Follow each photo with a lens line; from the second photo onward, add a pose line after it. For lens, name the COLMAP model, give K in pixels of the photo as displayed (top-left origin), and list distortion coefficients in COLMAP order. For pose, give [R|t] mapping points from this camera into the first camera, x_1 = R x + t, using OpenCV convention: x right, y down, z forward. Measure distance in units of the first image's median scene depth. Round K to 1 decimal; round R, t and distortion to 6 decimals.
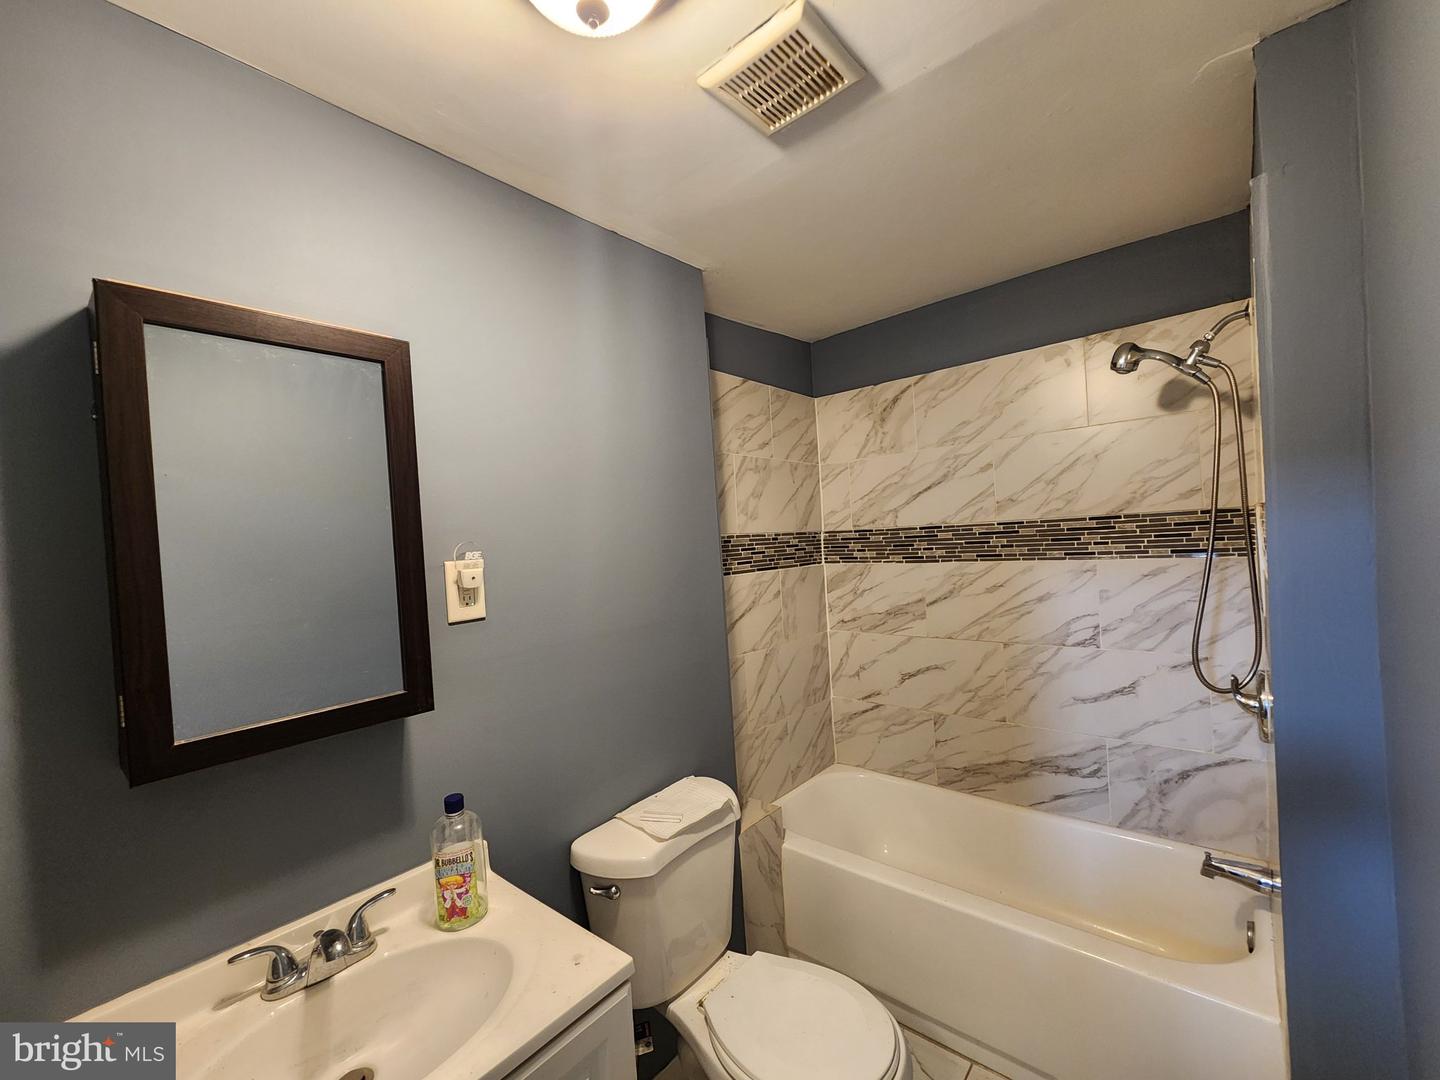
lens RADIAL K [[608.7, 0, 725.8], [0, 608.7, 540.7], [0, 0, 1]] dist [-0.003910, 0.001548]
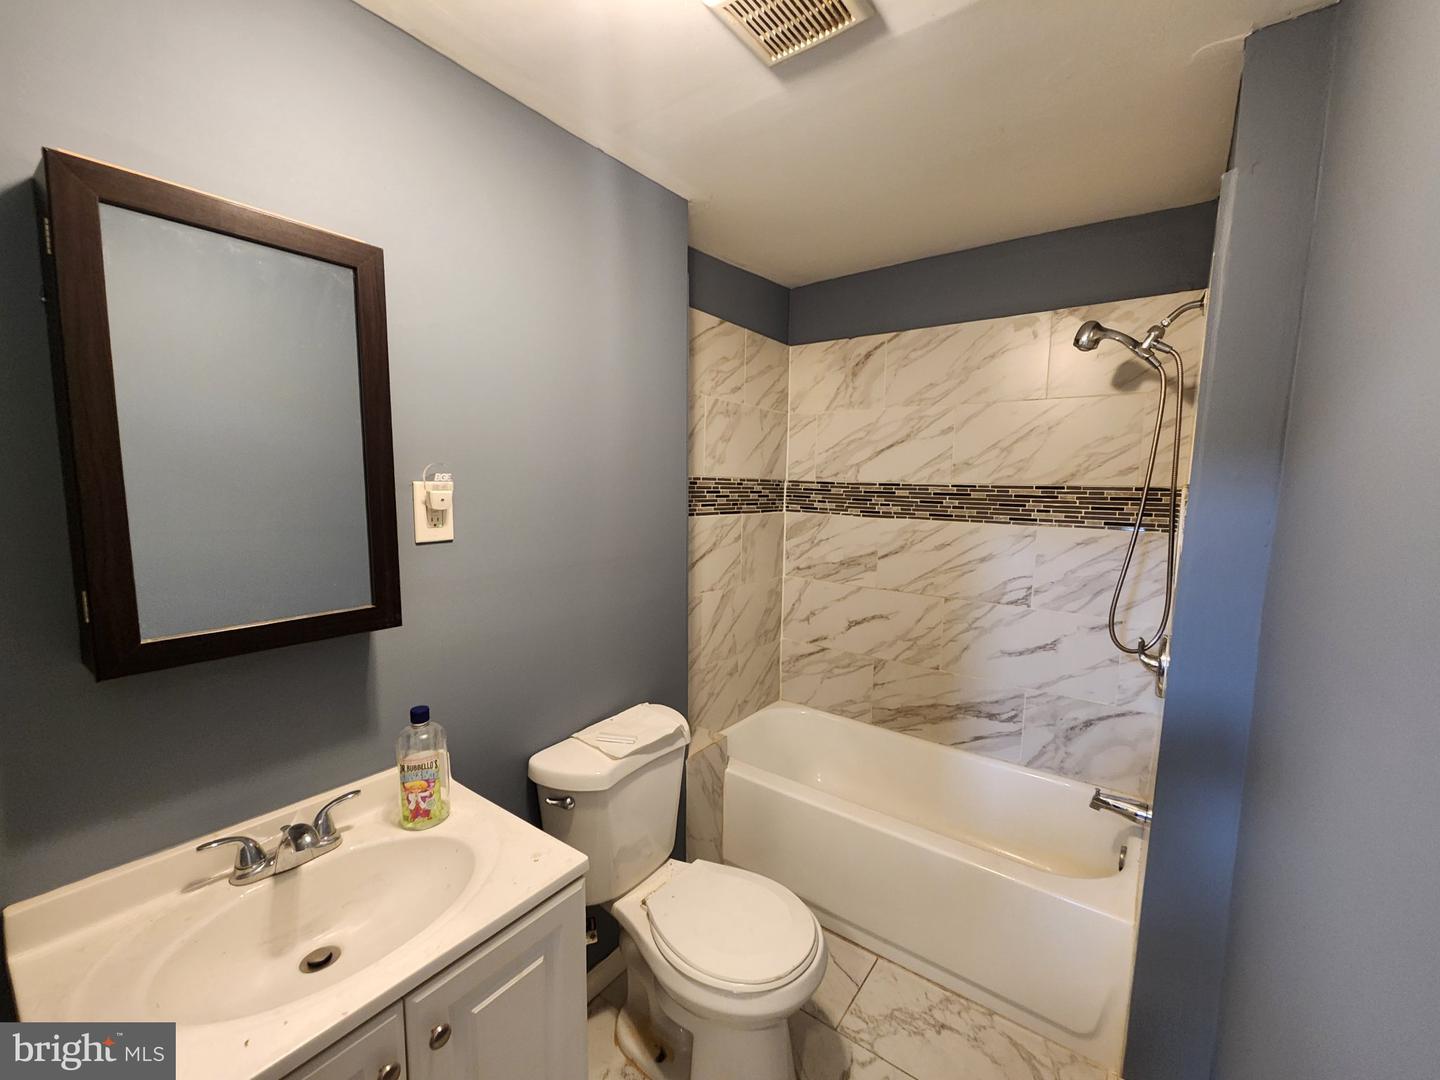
lens RADIAL K [[608.7, 0, 731.5], [0, 608.7, 548.0], [0, 0, 1]] dist [-0.003910, 0.001548]
pose [[0.994281, 0.067121, 0.083068, -0.014919], [-0.075425, 0.991998, 0.101243, 0.001859], [-0.075608, -0.106930, 0.991388, -0.030420]]
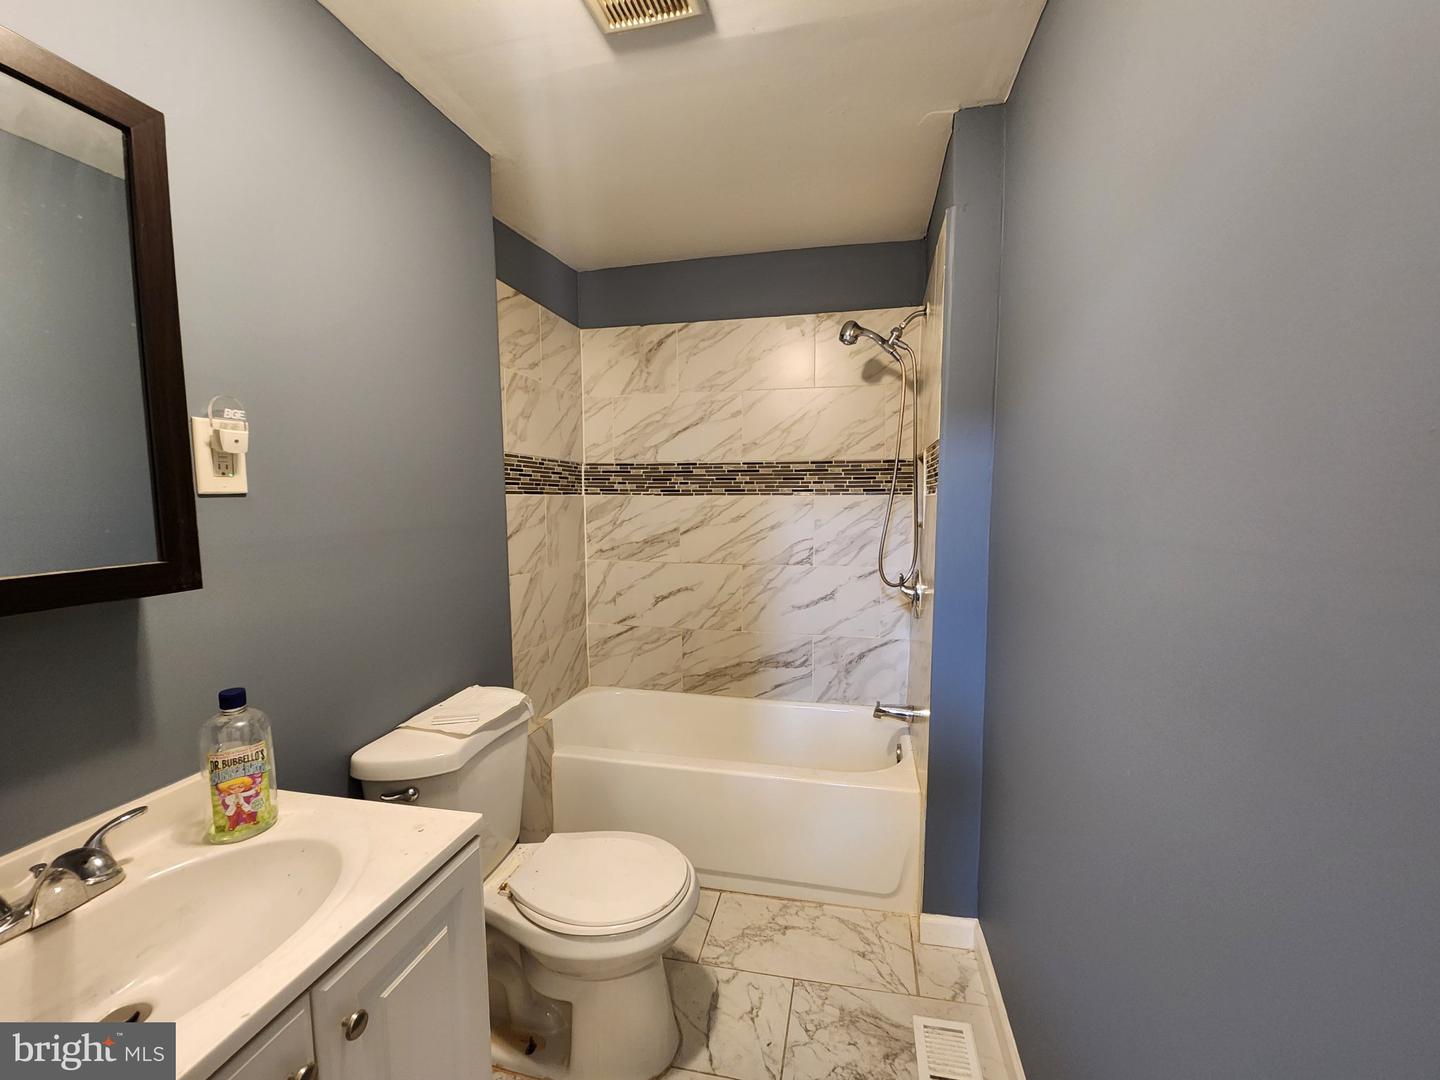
lens RADIAL K [[608.7, 0, 739.3], [0, 608.7, 553.4], [0, 0, 1]] dist [-0.003910, 0.001548]
pose [[0.873500, 0.011272, 0.486694, -0.172853], [-0.043979, 0.997471, 0.055831, 0.107418], [-0.484834, -0.070172, 0.871787, -0.044873]]
